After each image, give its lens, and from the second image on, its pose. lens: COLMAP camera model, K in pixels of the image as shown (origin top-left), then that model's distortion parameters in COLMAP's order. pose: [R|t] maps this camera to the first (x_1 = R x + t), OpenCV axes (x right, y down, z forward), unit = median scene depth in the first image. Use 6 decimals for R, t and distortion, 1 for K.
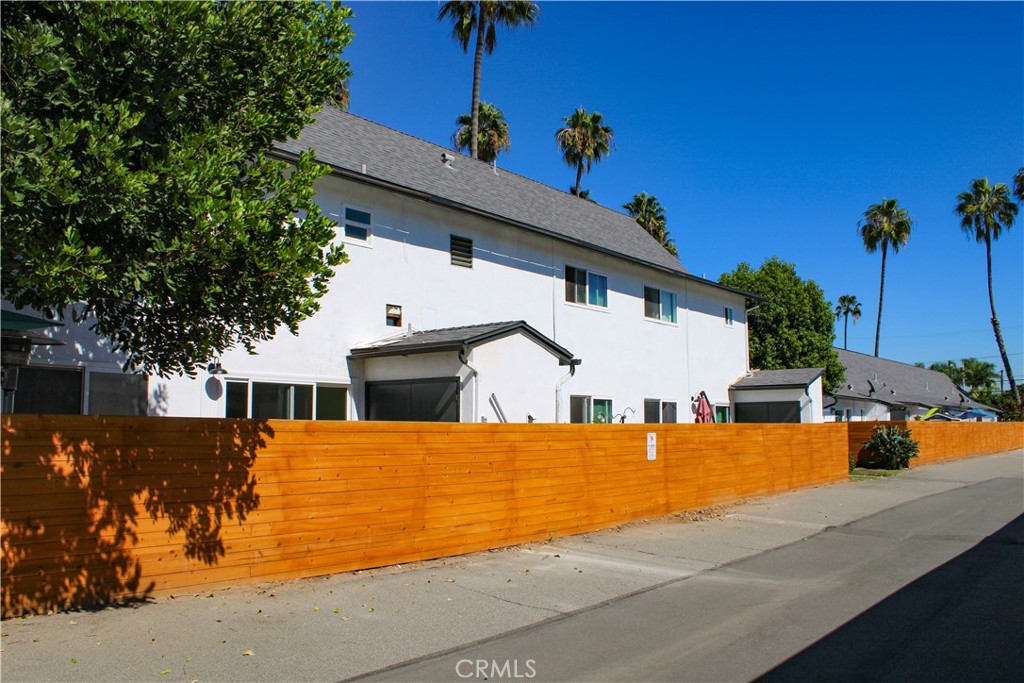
lens RADIAL K [[874.9, 0, 507.5], [0, 874.9, 372.6], [0, 0, 1]] dist [-0.137948, 0.106397]
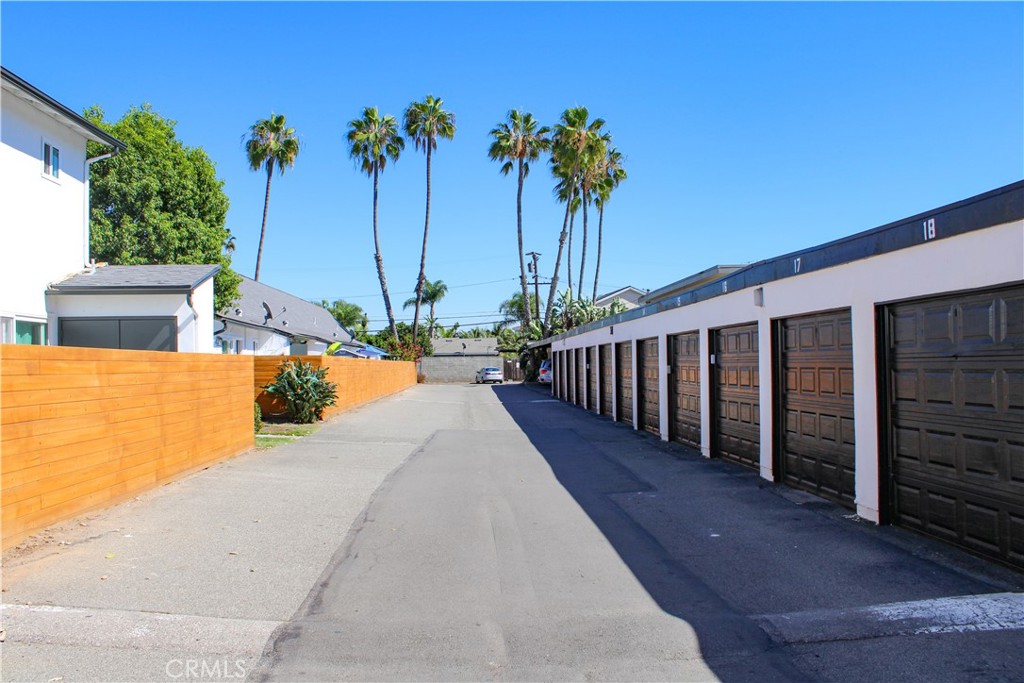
lens RADIAL K [[874.9, 0, 514.6], [0, 874.9, 345.6], [0, 0, 1]] dist [-0.137948, 0.106397]
pose [[0.754983, 0.012997, 0.655615, 0.081966], [-0.037318, 0.999035, 0.023170, 0.019144], [-0.654682, -0.041959, 0.754739, 0.256622]]
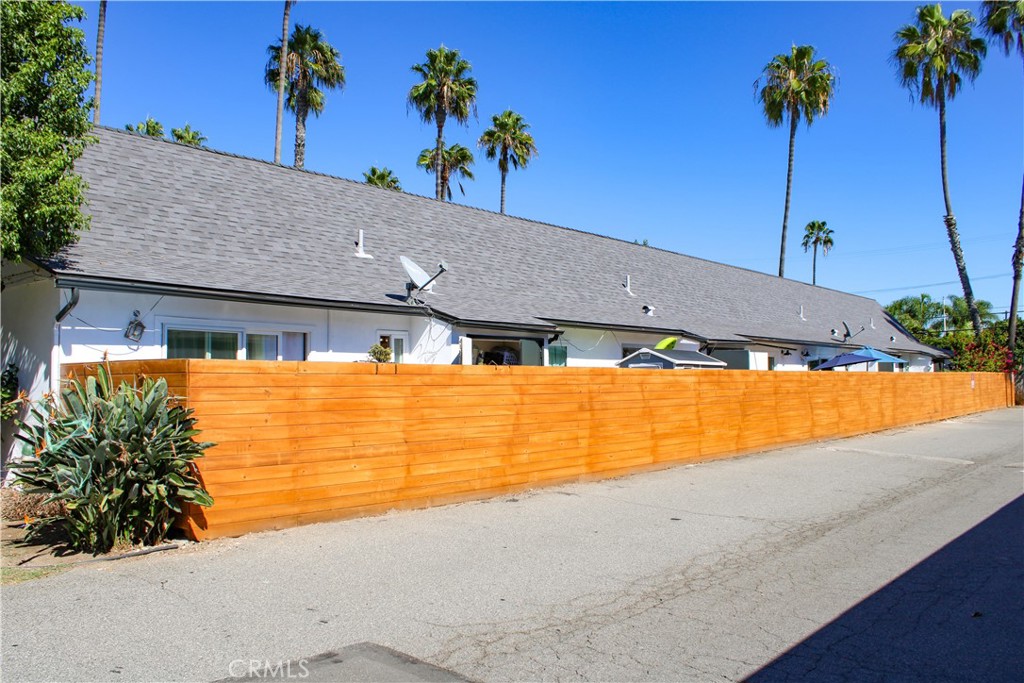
lens RADIAL K [[874.9, 0, 506.1], [0, 874.9, 362.4], [0, 0, 1]] dist [-0.137948, 0.106397]
pose [[0.999478, -0.005046, -0.031904, 0.437111], [0.006361, 0.999129, 0.041245, 0.035816], [0.031668, -0.041426, 0.998640, 0.564703]]
